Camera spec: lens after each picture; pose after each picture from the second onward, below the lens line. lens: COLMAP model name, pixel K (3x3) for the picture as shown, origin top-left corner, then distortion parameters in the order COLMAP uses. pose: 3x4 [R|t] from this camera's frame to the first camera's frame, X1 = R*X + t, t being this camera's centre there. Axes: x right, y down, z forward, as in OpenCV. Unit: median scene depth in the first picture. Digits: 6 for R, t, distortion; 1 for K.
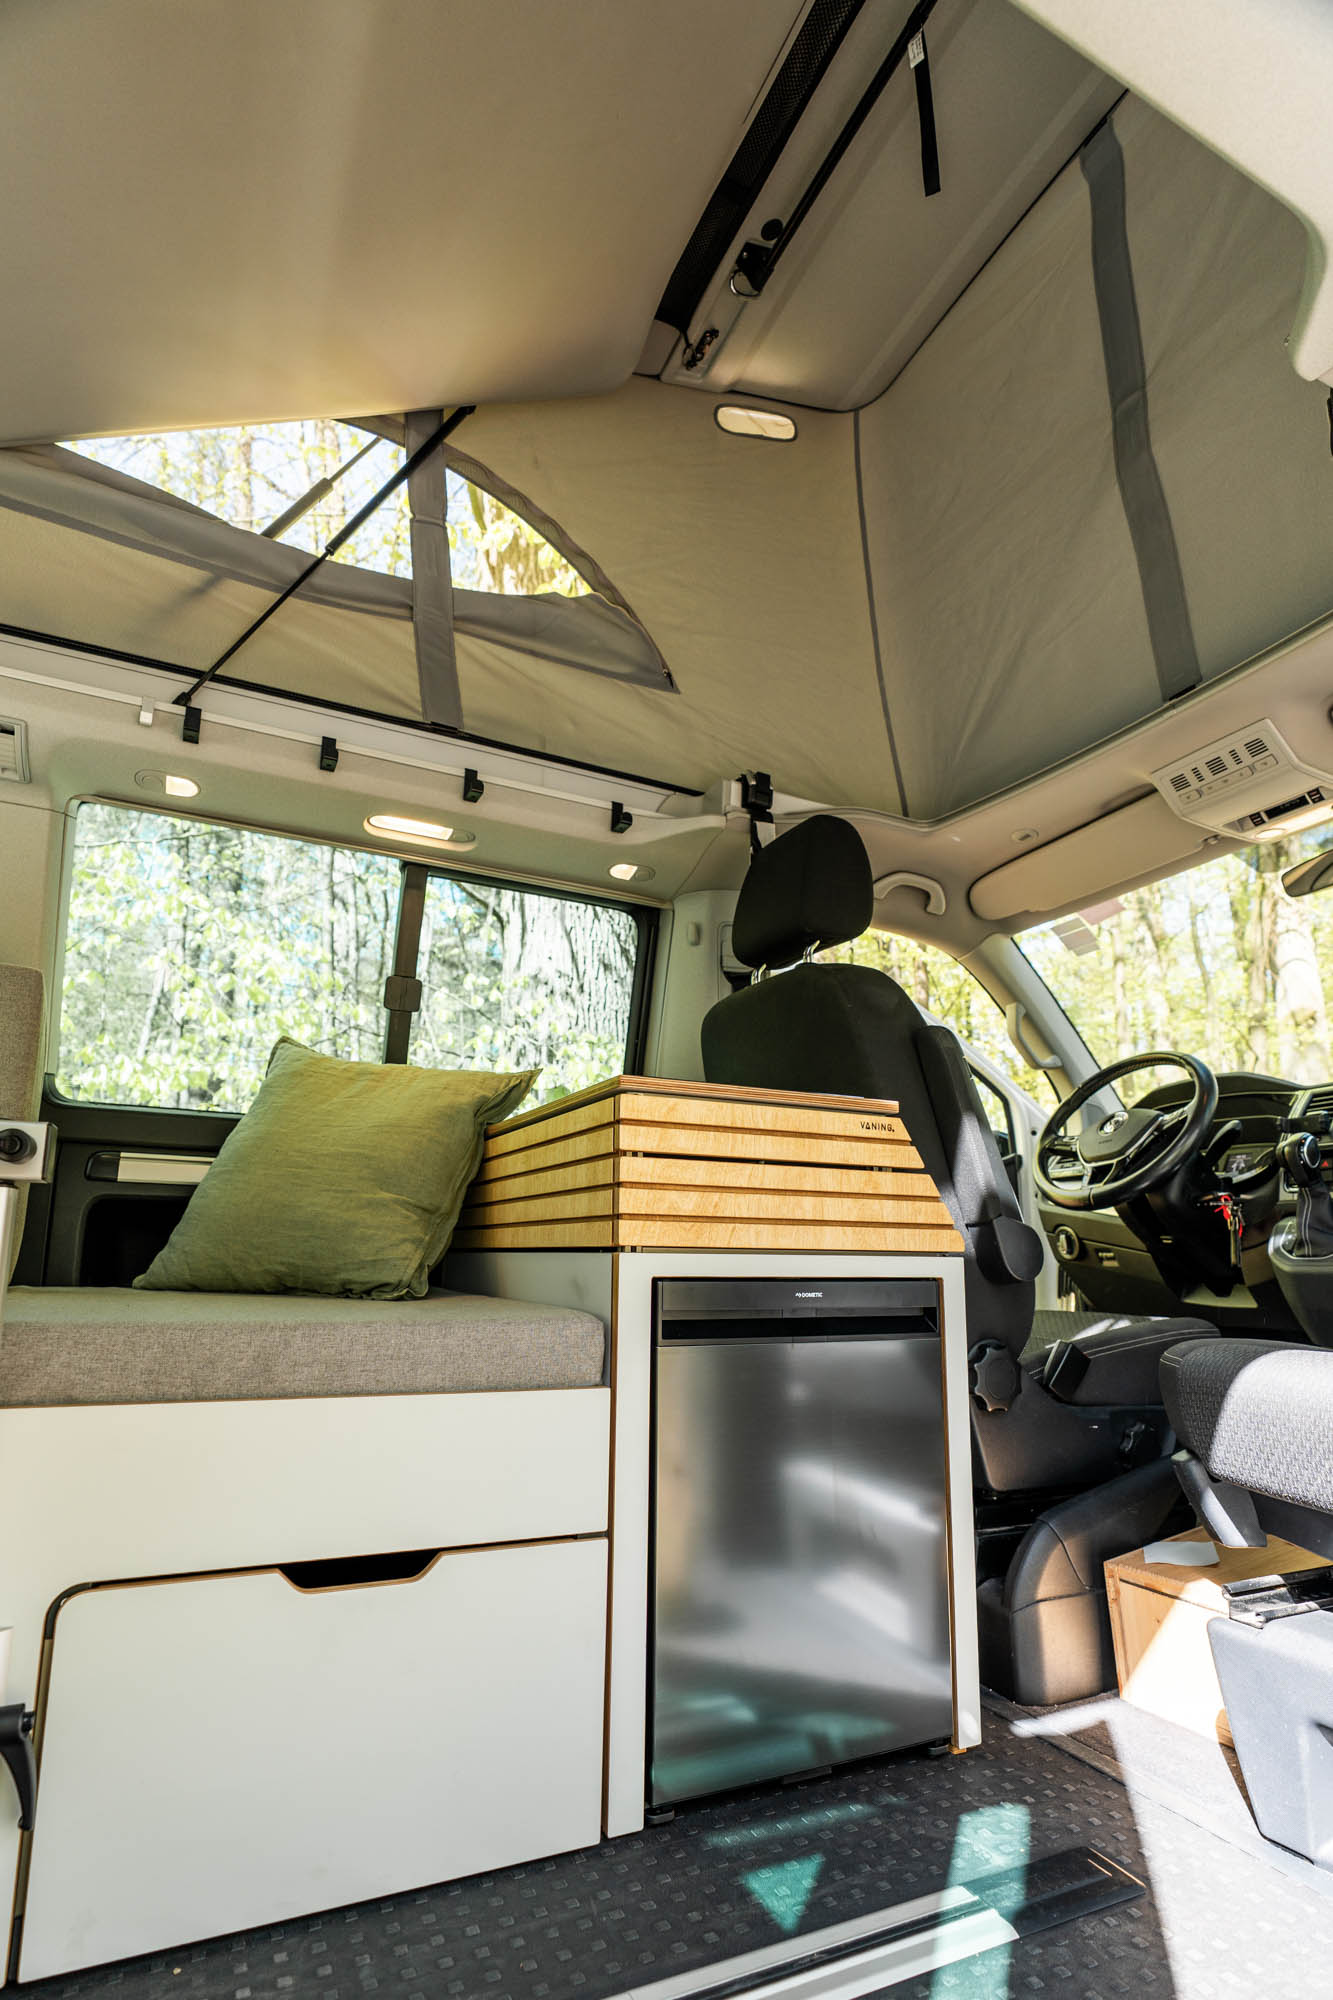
lens RADIAL K [[969.6, 0, 663.8], [0, 969.6, 1080.7], [0, 0, 1]] dist [-0.001097, 0.000363]
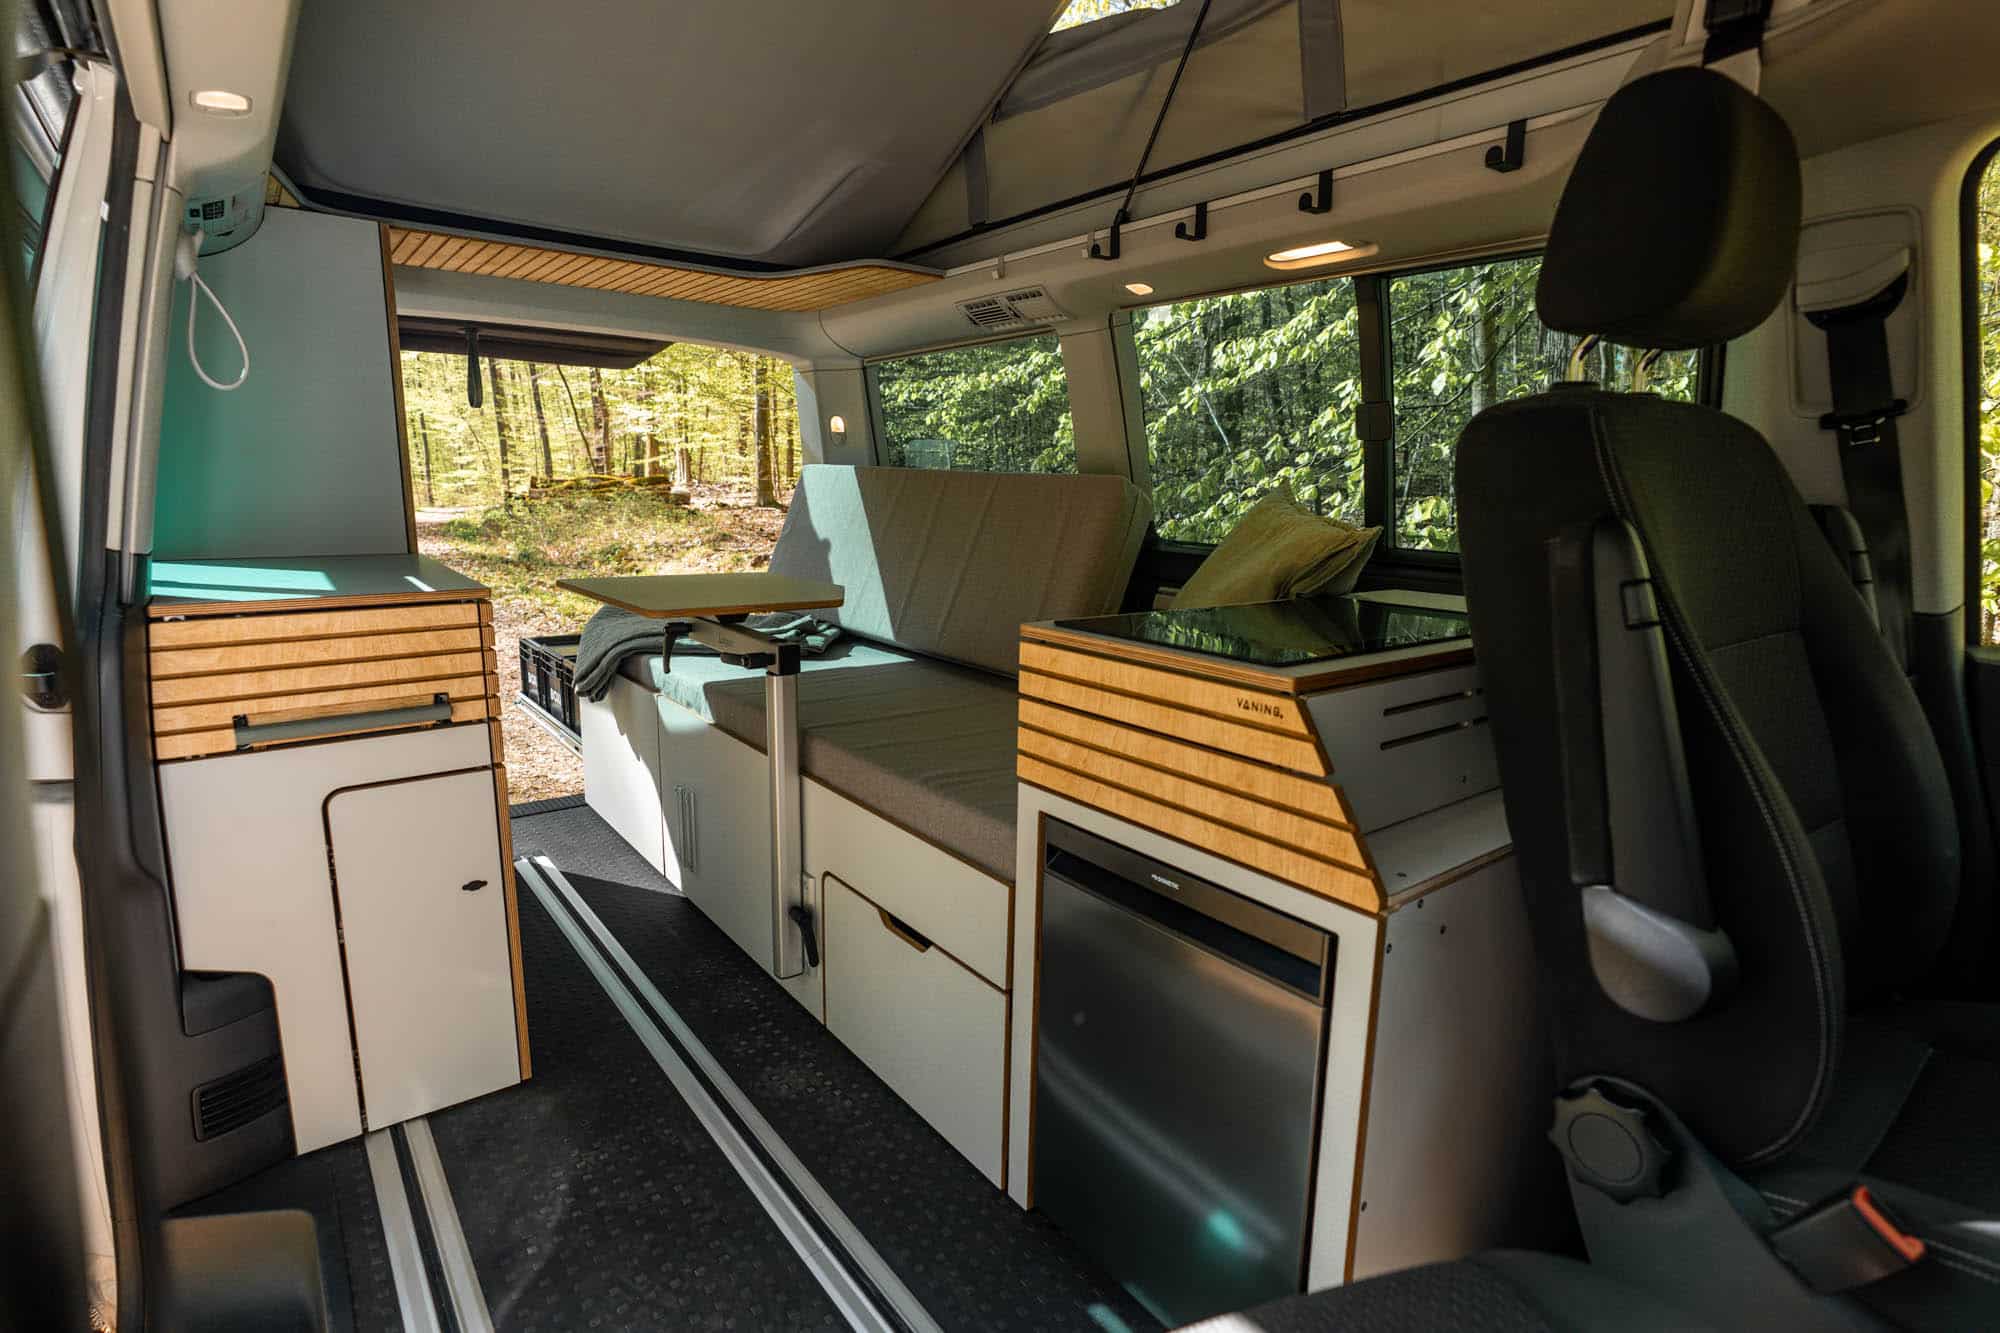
lens RADIAL K [[982.1, 0, 1000.0], [0, 982.1, 666.5], [0, 0, 1]] dist [0.000481, 0.000583]
pose [[0.233699, 0.164338, -0.958320, 0.902630], [0.143355, 0.969018, 0.201132, -0.164537], [0.961683, -0.184385, 0.202900, 0.679581]]
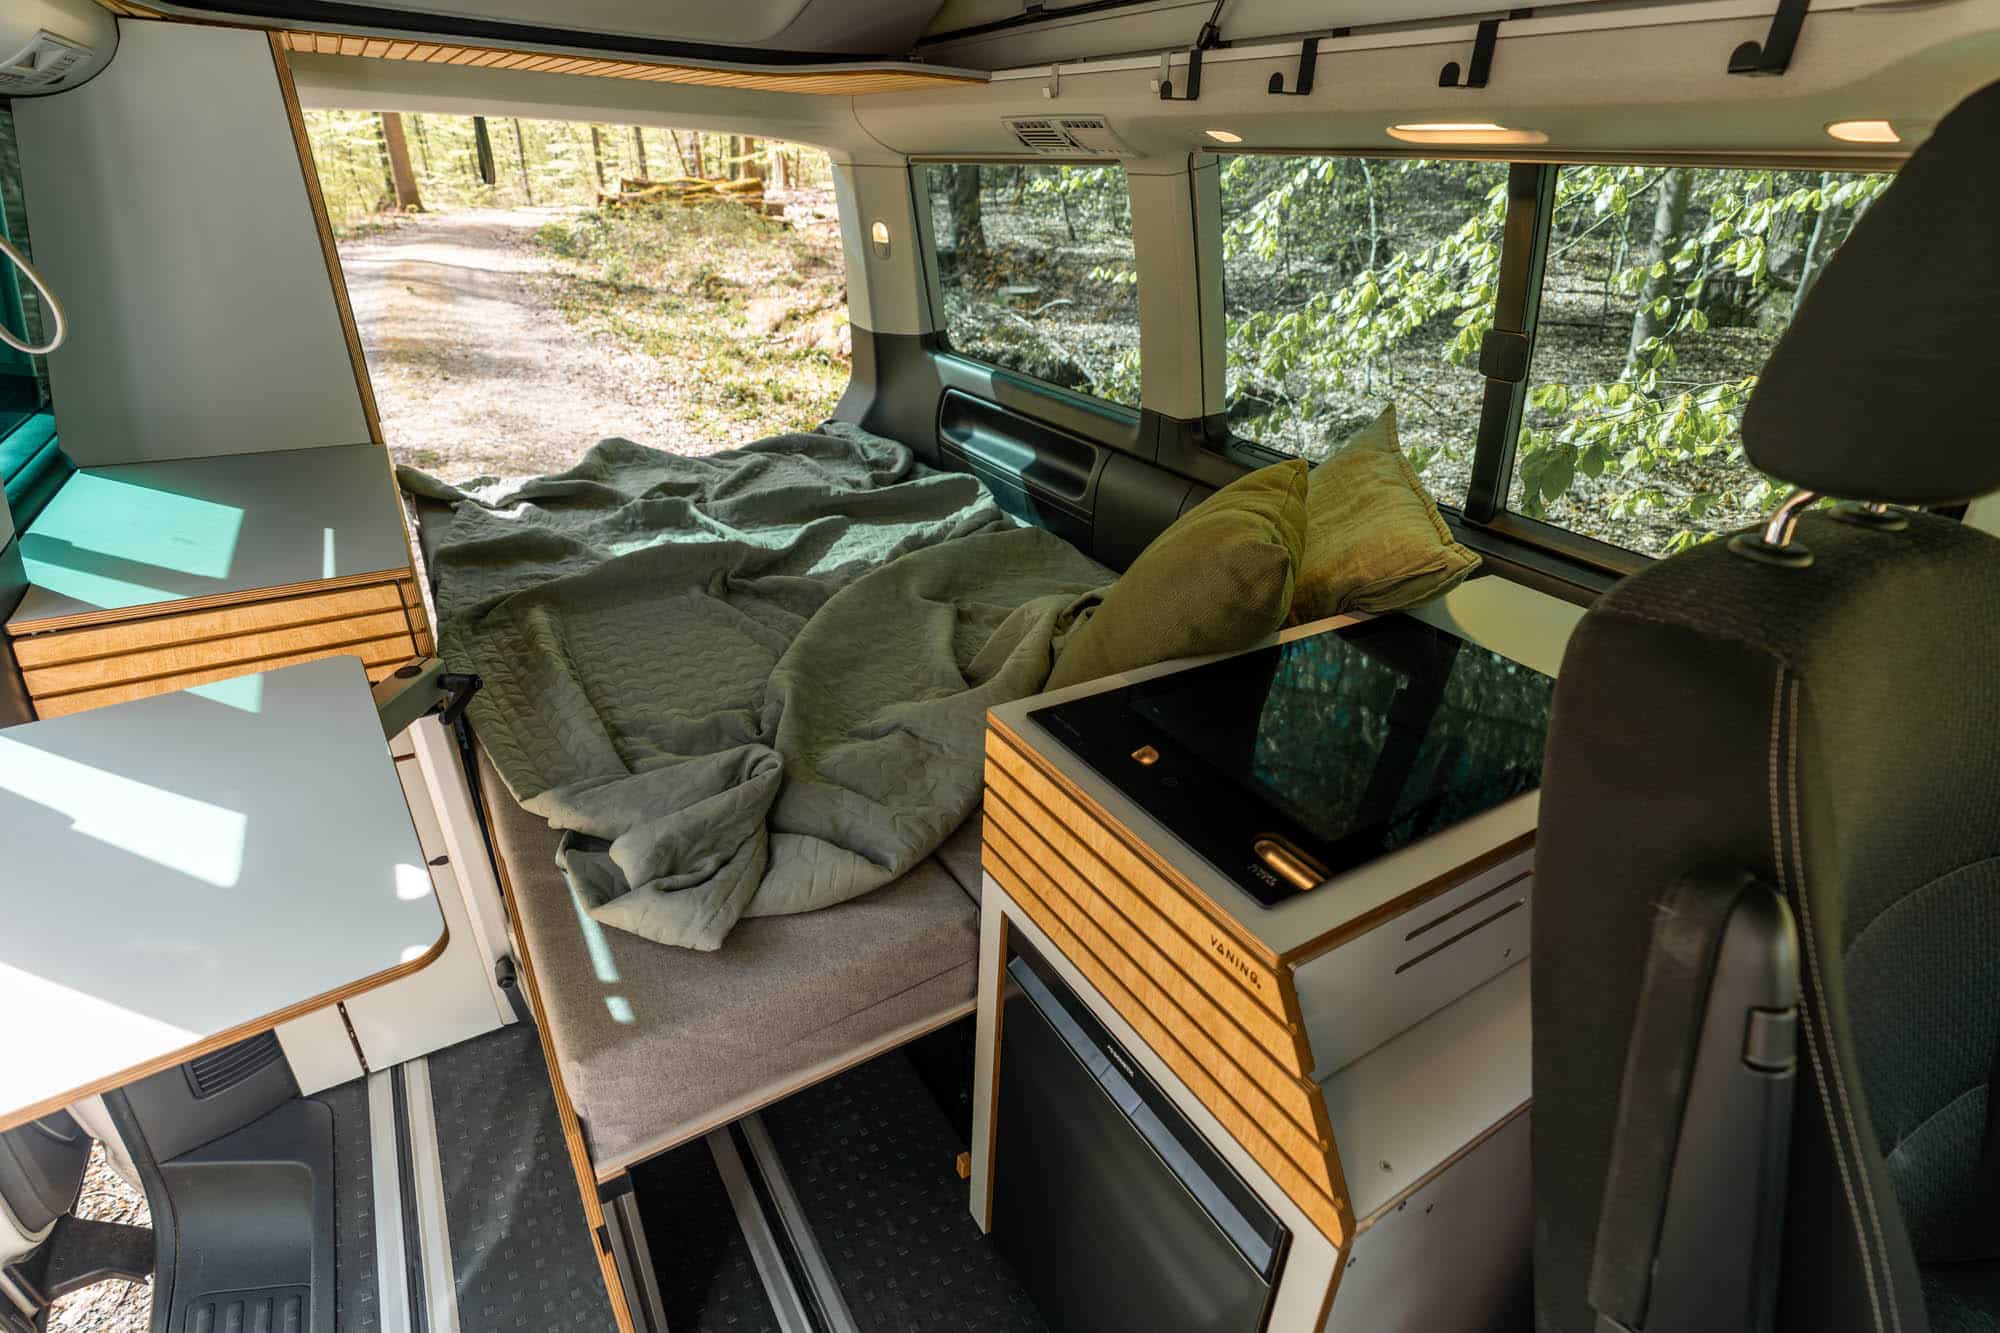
lens RADIAL K [[969.6, 0, 1011.4], [0, 969.6, 670.6], [0, 0, 1]] dist [-0.001097, 0.000363]
pose [[0.134444, 0.435243, -0.890218, 0.653226], [0.120421, 0.884540, 0.450653, -0.387587], [0.983577, -0.167788, 0.066508, 0.878707]]
